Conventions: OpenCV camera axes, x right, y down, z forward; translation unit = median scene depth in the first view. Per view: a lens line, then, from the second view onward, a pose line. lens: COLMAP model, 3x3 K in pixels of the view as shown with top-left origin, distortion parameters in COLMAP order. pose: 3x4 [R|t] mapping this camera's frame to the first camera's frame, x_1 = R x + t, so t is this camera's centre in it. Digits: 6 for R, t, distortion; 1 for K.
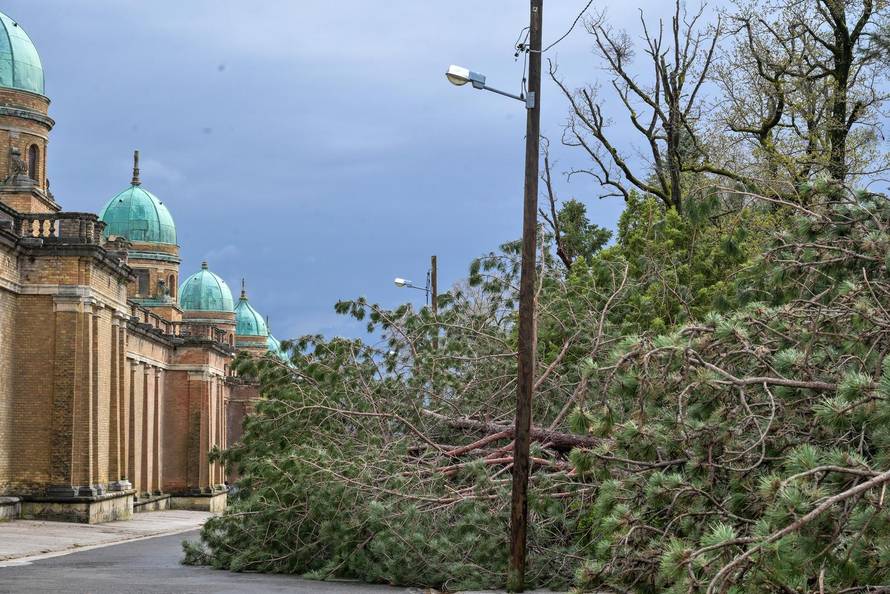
lens RADIAL K [[1879.8, 0, 445.0], [0, 1879.8, 297.0], [0, 0, 1]] dist [0.006869, -0.266674]
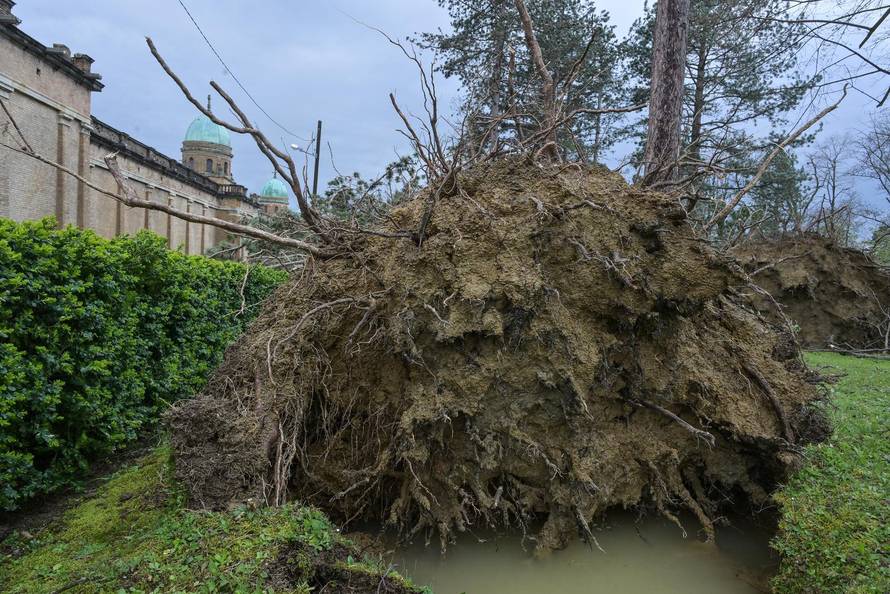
lens RADIAL K [[595.5, 0, 445.0], [0, 595.5, 297.0], [0, 0, 1]] dist [-0.002037, -0.001759]
pose [[0.995839, 0.045362, 0.079037, 0.084234], [-0.054701, 0.991228, 0.120315, 0.003402], [-0.072886, -0.124137, 0.989585, -0.052020]]
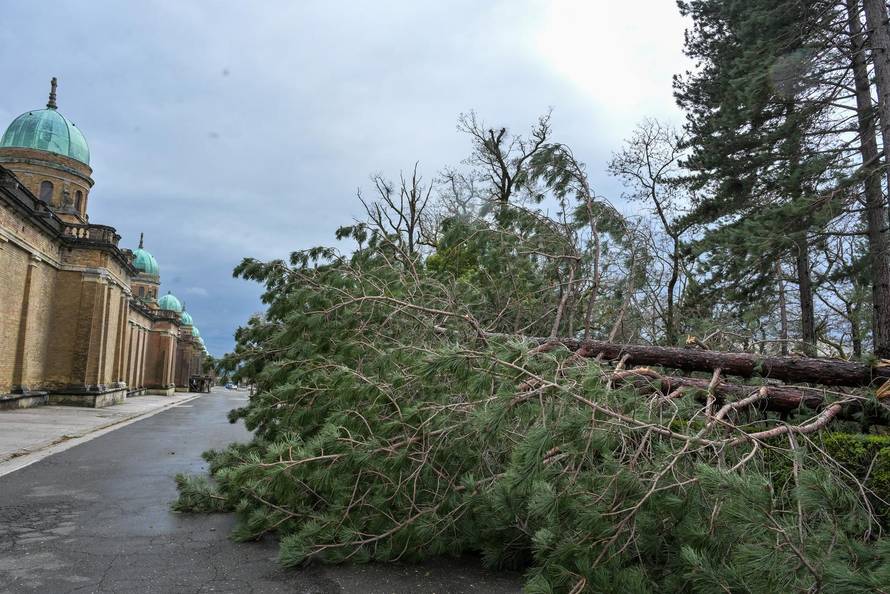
lens RADIAL K [[595.5, 0, 445.0], [0, 595.5, 297.0], [0, 0, 1]] dist [-0.002037, -0.001759]
pose [[0.949852, 0.062957, 0.306298, -0.058863], [-0.048277, 0.997303, -0.055276, 0.034712], [-0.308952, 0.037717, 0.950329, 0.378991]]
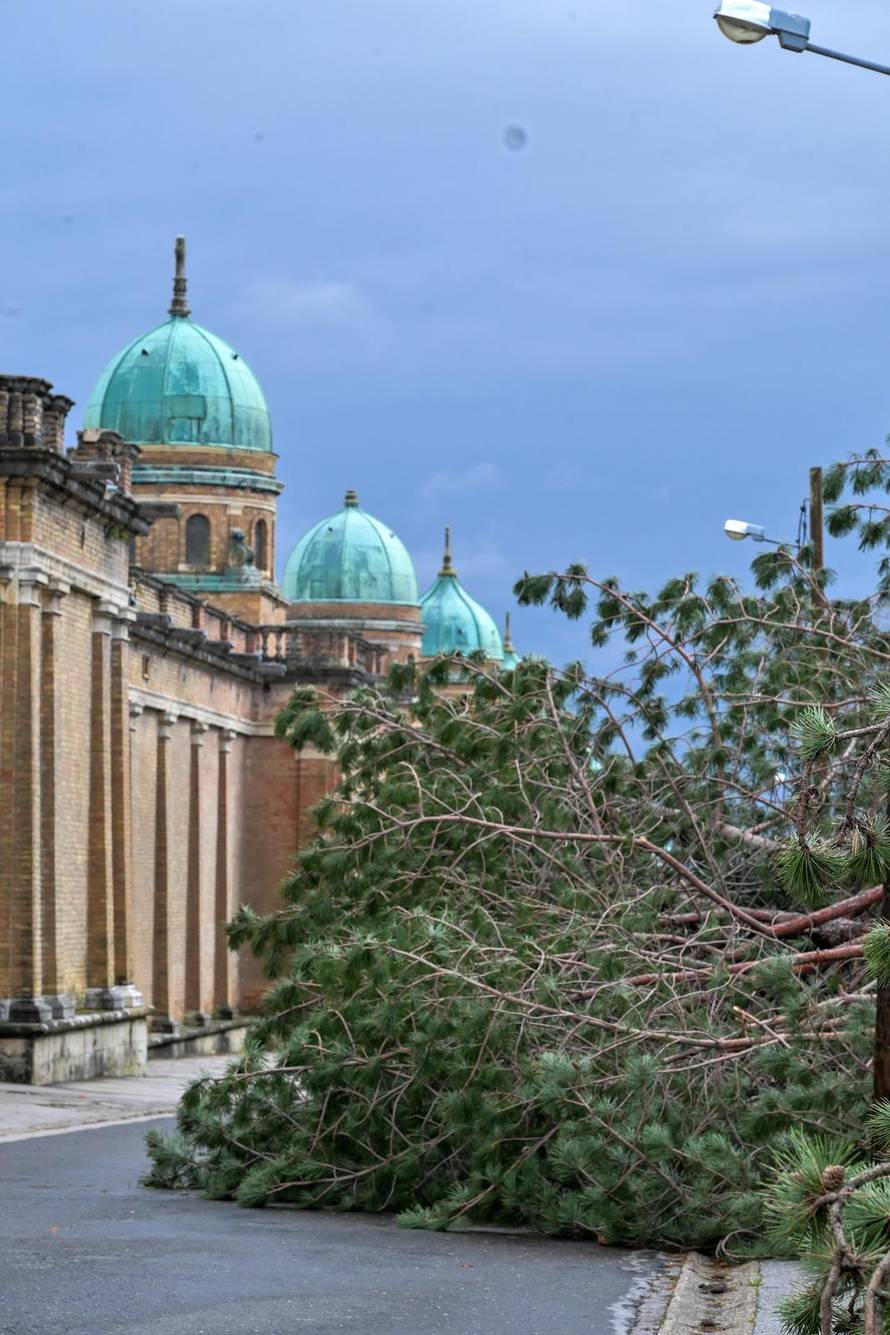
lens RADIAL K [[4260.3, 0, 445.0], [0, 4260.3, 667.5], [0, 0, 1]] dist [-0.084898, -0.010482]
pose [[0.993398, -0.003298, -0.114675, 0.019969], [0.005896, 0.999733, 0.022322, 0.001437], [0.114571, -0.022850, 0.993152, 0.024570]]
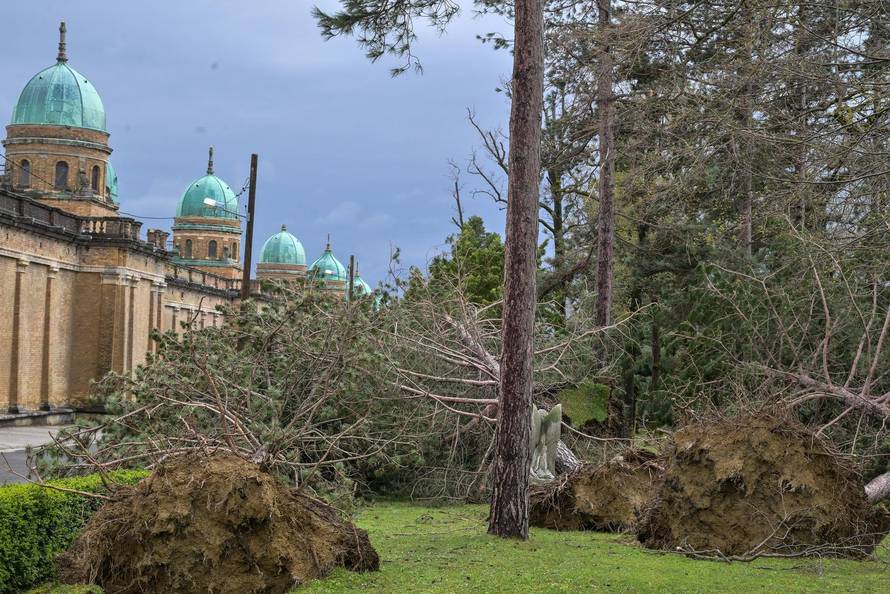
lens RADIAL K [[1663.0, 0, 445.0], [0, 1663.0, 297.0], [0, 0, 1]] dist [0.015513, -0.025489]
pose [[0.996996, 0.028845, -0.071875, 0.150359], [-0.026134, 0.998921, 0.038387, -0.038185], [0.072905, -0.036393, 0.996675, -0.272386]]
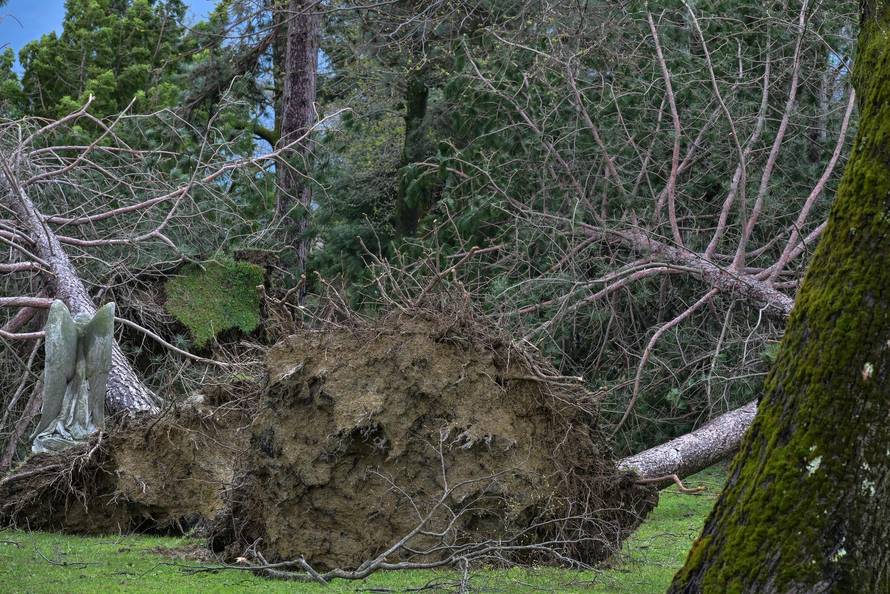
lens RADIAL K [[3108.7, 0, 445.0], [0, 3108.7, 297.0], [0, 0, 1]] dist [-0.053814, 0.705663]
pose [[0.999780, 0.000450, 0.020990, 0.189938], [-0.002540, 0.995019, 0.099654, -0.038798], [-0.020841, -0.099685, 0.994801, -0.273882]]
